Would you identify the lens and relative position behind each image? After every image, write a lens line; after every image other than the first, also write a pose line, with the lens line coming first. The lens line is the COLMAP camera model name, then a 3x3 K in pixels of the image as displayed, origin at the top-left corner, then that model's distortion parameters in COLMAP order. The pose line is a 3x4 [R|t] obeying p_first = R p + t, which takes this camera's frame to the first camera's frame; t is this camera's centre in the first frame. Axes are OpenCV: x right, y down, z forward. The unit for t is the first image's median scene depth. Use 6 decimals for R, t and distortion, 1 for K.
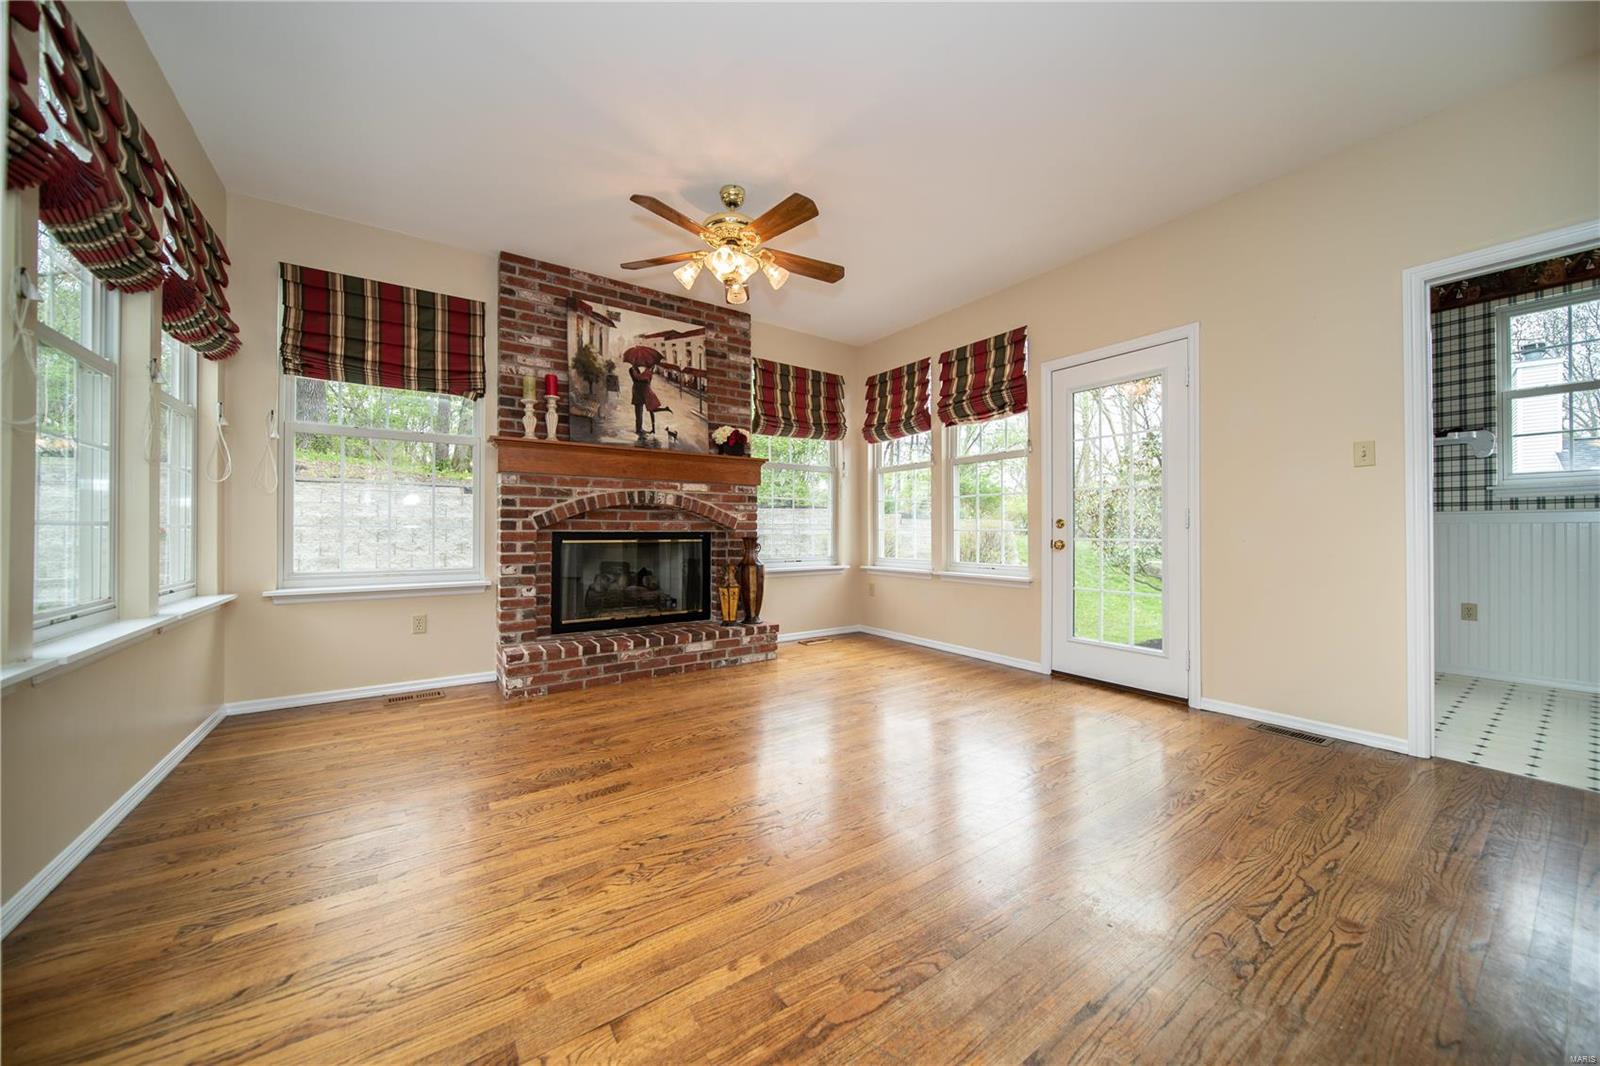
lens RADIAL K [[566.9, 0, 798.8], [0, 566.9, 529.9], [0, 0, 1]] dist [-0.005049, -0.000316]
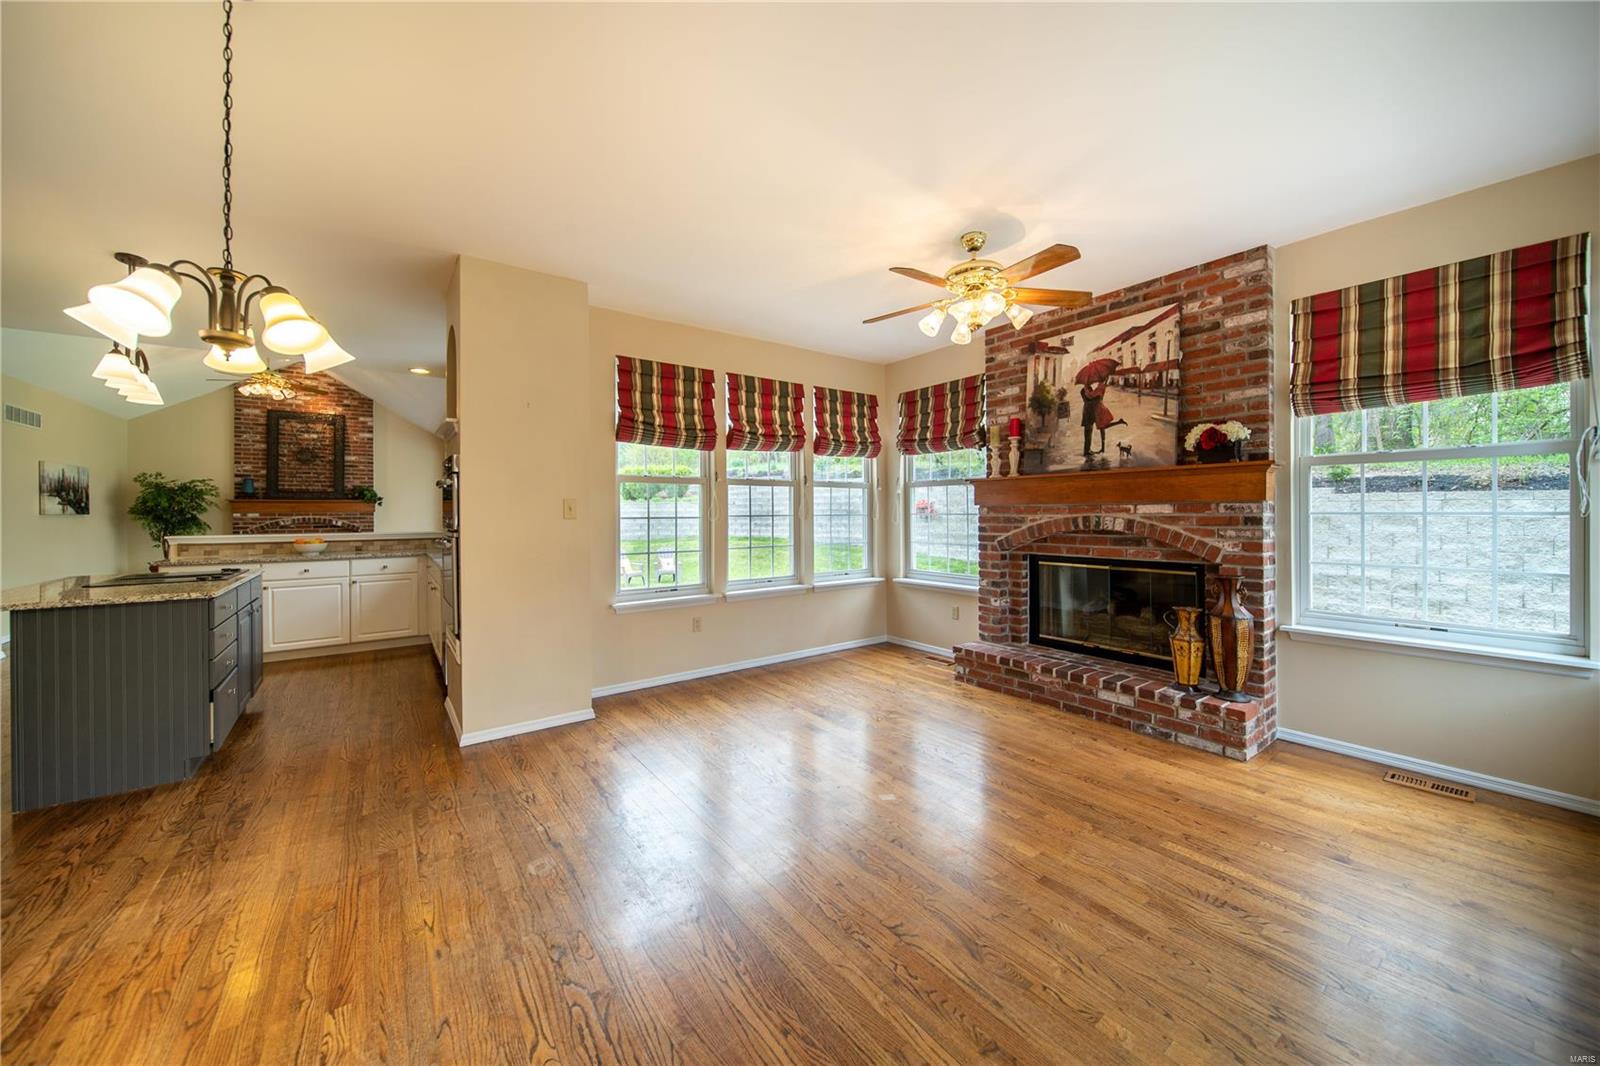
lens RADIAL K [[566.9, 0, 785.2], [0, 566.9, 514.3], [0, 0, 1]] dist [-0.005049, -0.000316]
pose [[0.009181, -0.001453, -0.999957, 0.669795], [0.009517, 0.999954, -0.001366, -0.075219], [0.999913, -0.009504, 0.009194, 0.485016]]
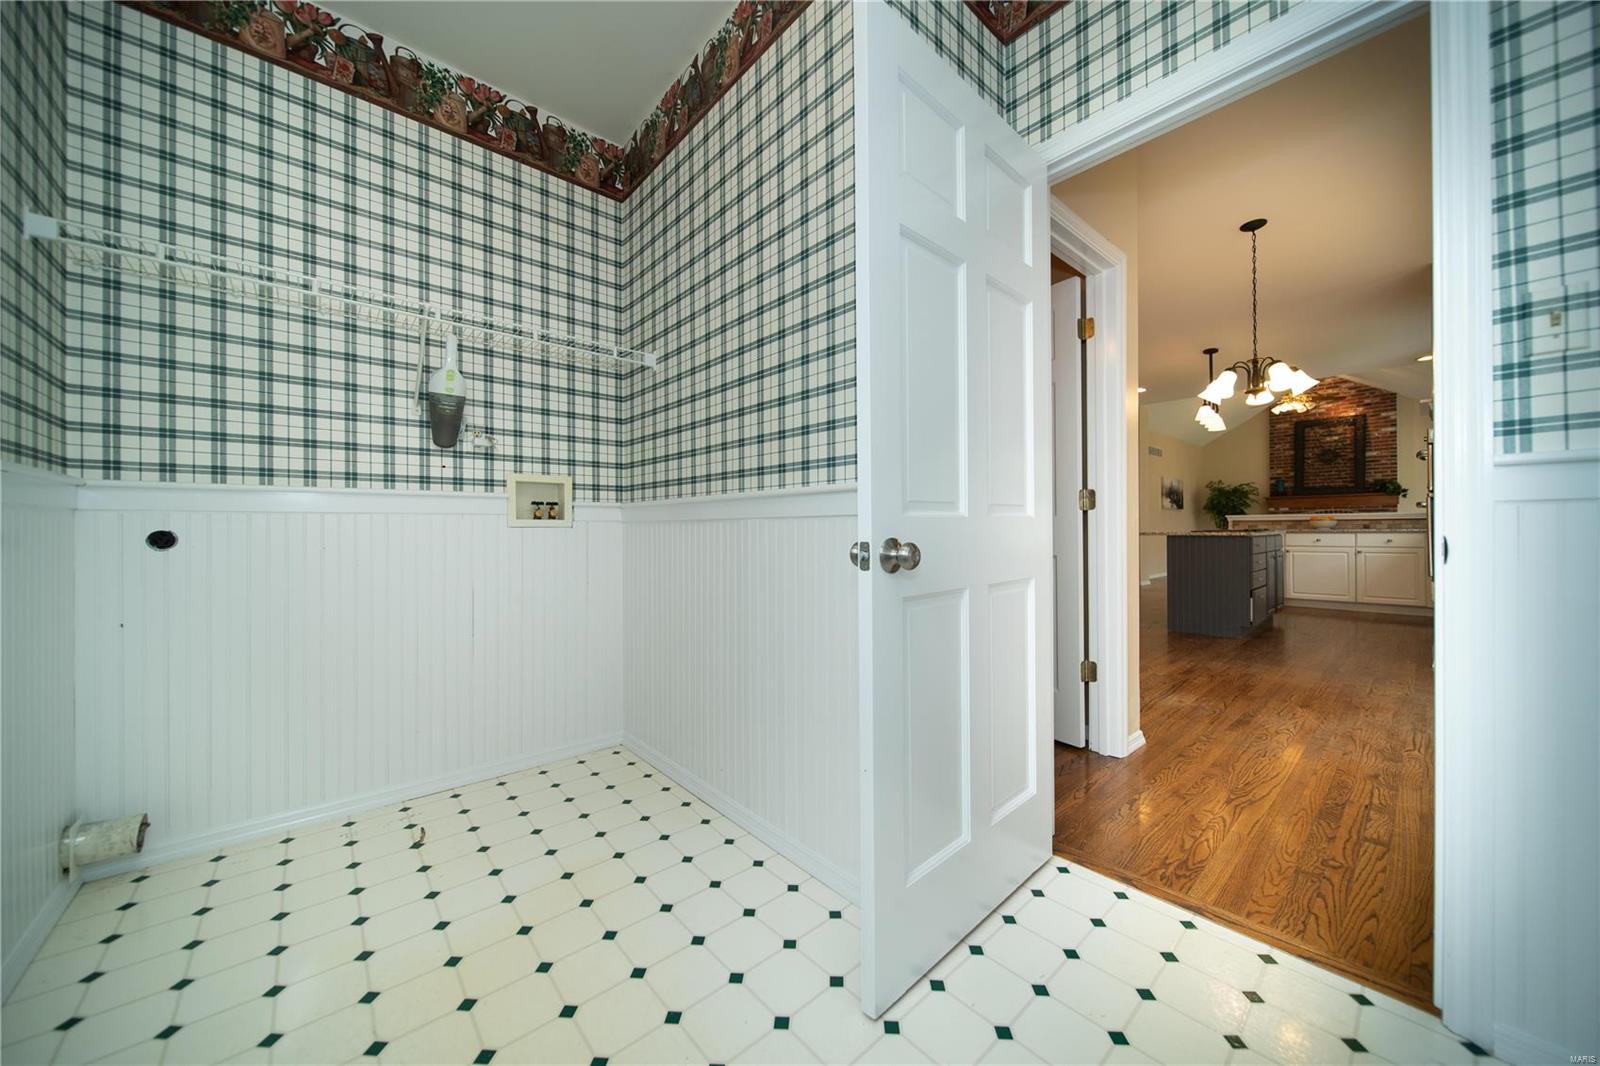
lens RADIAL K [[566.9, 0, 803.3], [0, 566.9, 527.4], [0, 0, 1]] dist [-0.005049, -0.000316]
pose [[-0.993902, 0.001793, -0.110253, 1.231256], [0.002969, 0.999940, -0.010502, 0.054326], [0.110227, -0.010765, -0.993848, 1.061155]]
